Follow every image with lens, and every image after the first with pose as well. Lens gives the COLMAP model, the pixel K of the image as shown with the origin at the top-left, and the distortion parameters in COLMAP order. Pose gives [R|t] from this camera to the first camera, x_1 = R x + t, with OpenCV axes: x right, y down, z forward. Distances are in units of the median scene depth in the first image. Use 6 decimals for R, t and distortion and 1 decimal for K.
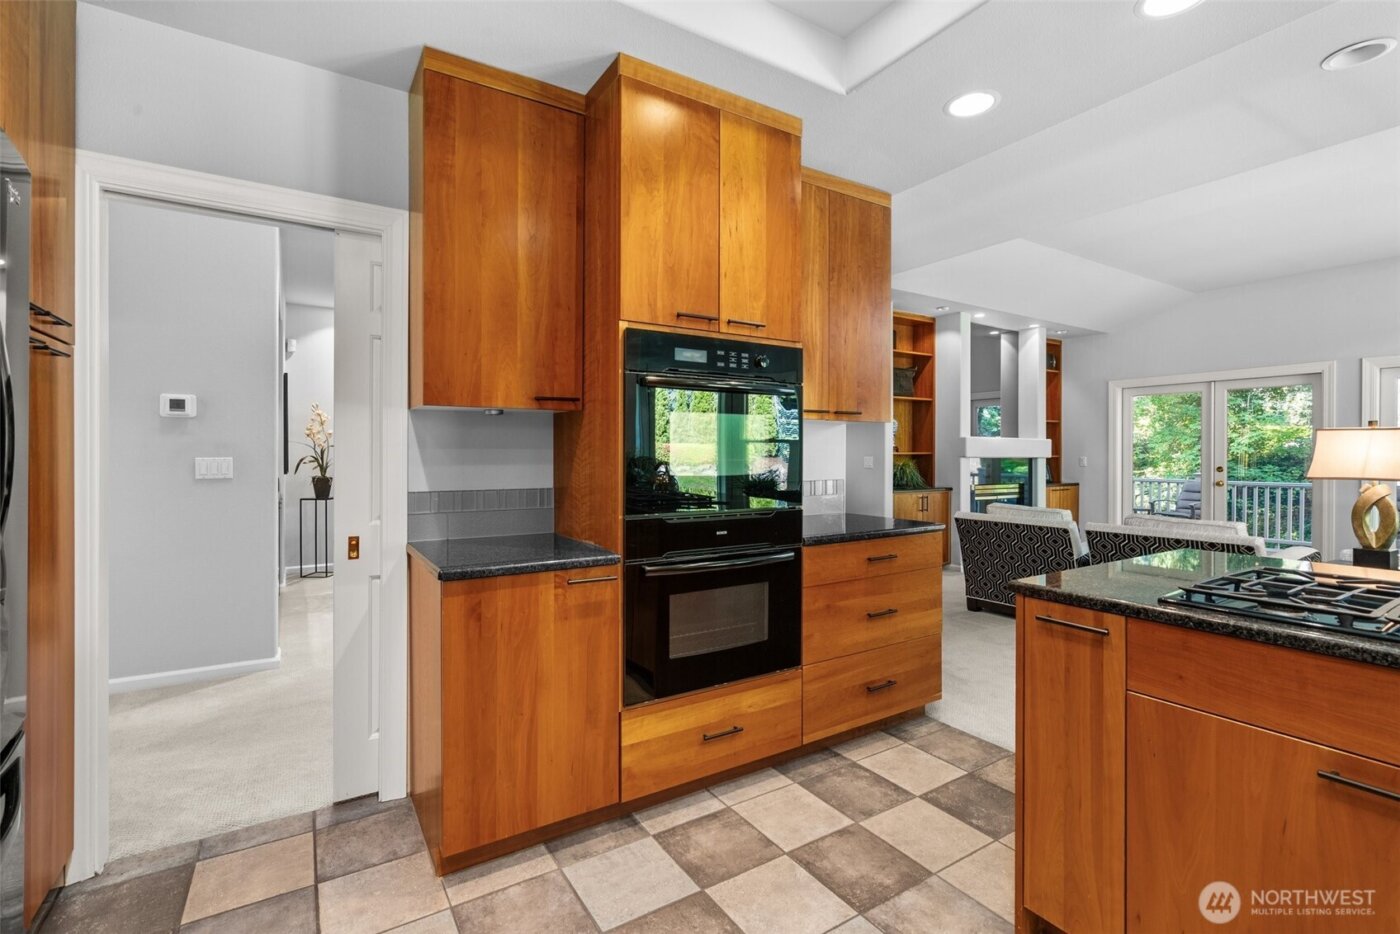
lens RADIAL K [[639.9, 0, 700.1], [0, 639.9, 457.6], [0, 0, 1]] dist [0.004223, 0.000028]
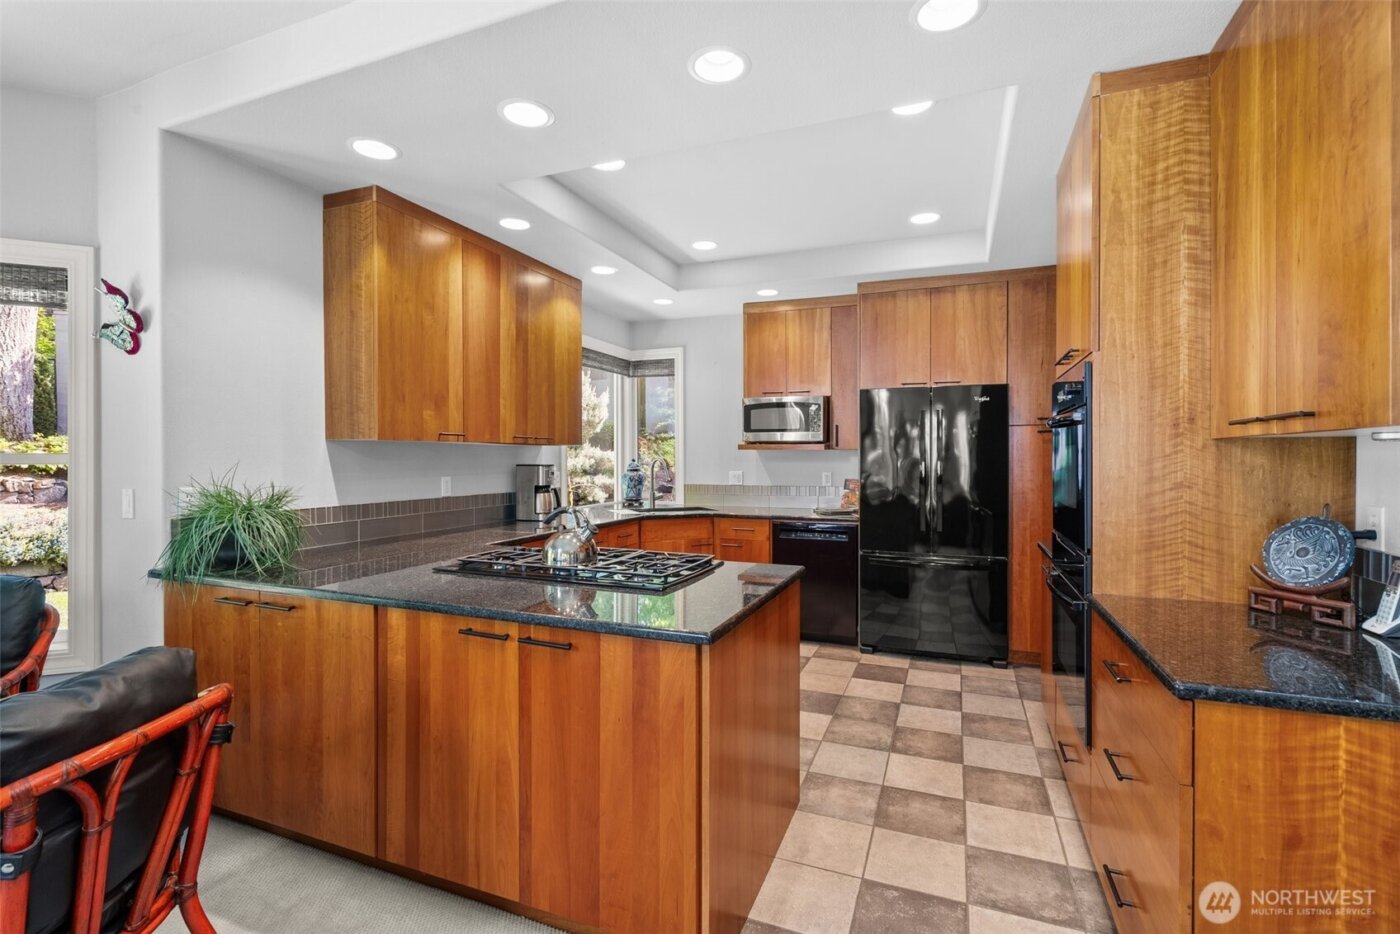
lens RADIAL K [[639.9, 0, 701.7], [0, 639.9, 458.8], [0, 0, 1]] dist [0.004223, 0.000028]
pose [[-0.809212, -0.000092, -0.587517, 1.189321], [-0.008969, 0.999885, 0.012196, -0.055787], [0.587449, 0.015139, -0.809120, 1.573866]]
